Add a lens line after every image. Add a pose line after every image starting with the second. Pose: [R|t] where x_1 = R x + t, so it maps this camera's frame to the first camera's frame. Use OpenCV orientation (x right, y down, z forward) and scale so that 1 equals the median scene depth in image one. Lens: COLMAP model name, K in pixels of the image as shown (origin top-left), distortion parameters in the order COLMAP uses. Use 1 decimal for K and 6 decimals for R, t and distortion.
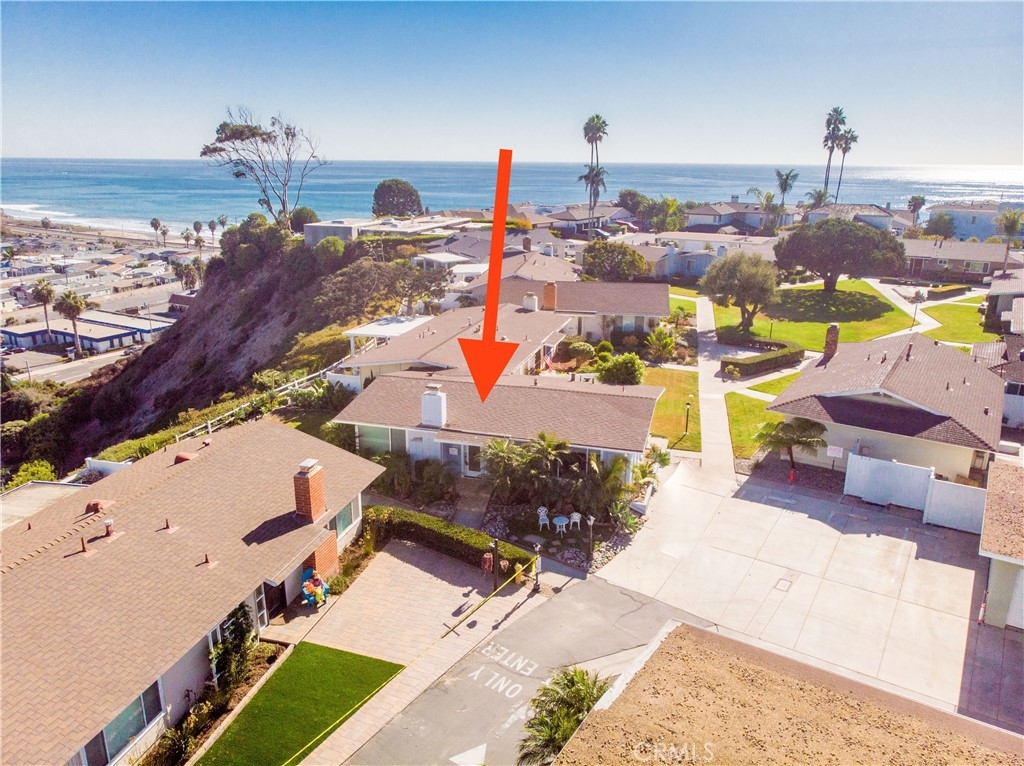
lens RADIAL K [[740.9, 0, 512.0], [0, 740.9, 383.0], [0, 0, 1]] dist [-0.011120, -0.003759]
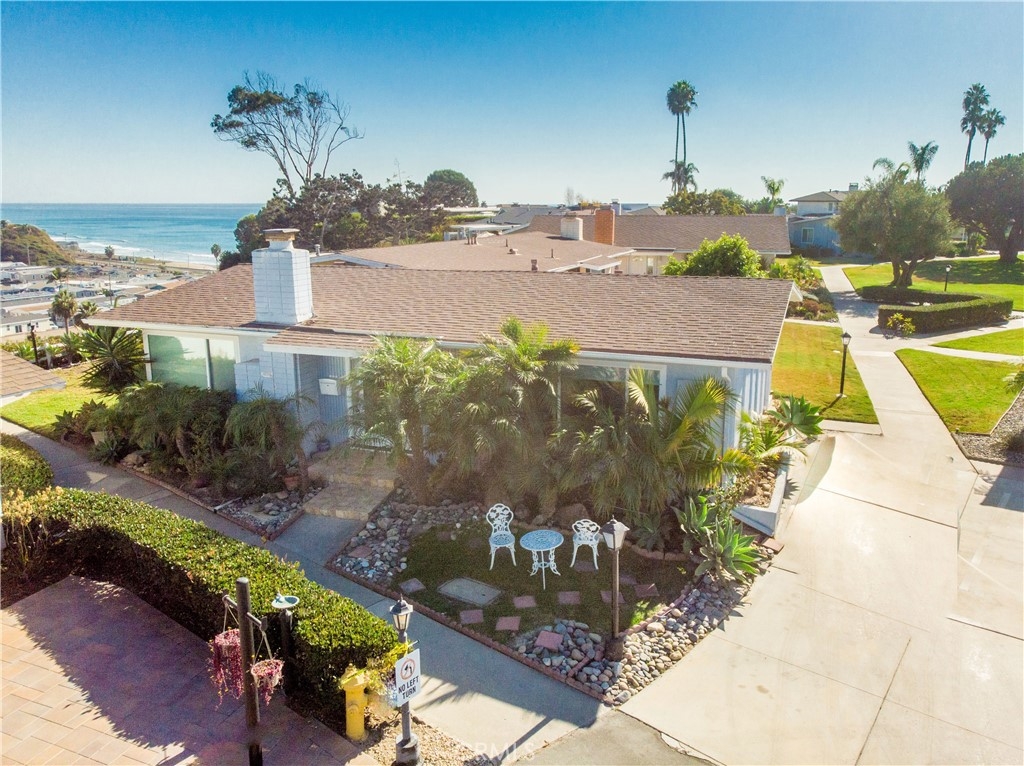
lens RADIAL K [[763.1, 0, 539.1], [0, 763.1, 381.9], [0, 0, 1]] dist [-0.005361, 0.007859]
pose [[0.996799, 0.009532, -0.079380, 0.080169], [-0.015051, 0.997488, -0.069217, 0.115611], [0.078521, 0.070190, 0.994438, 0.535595]]
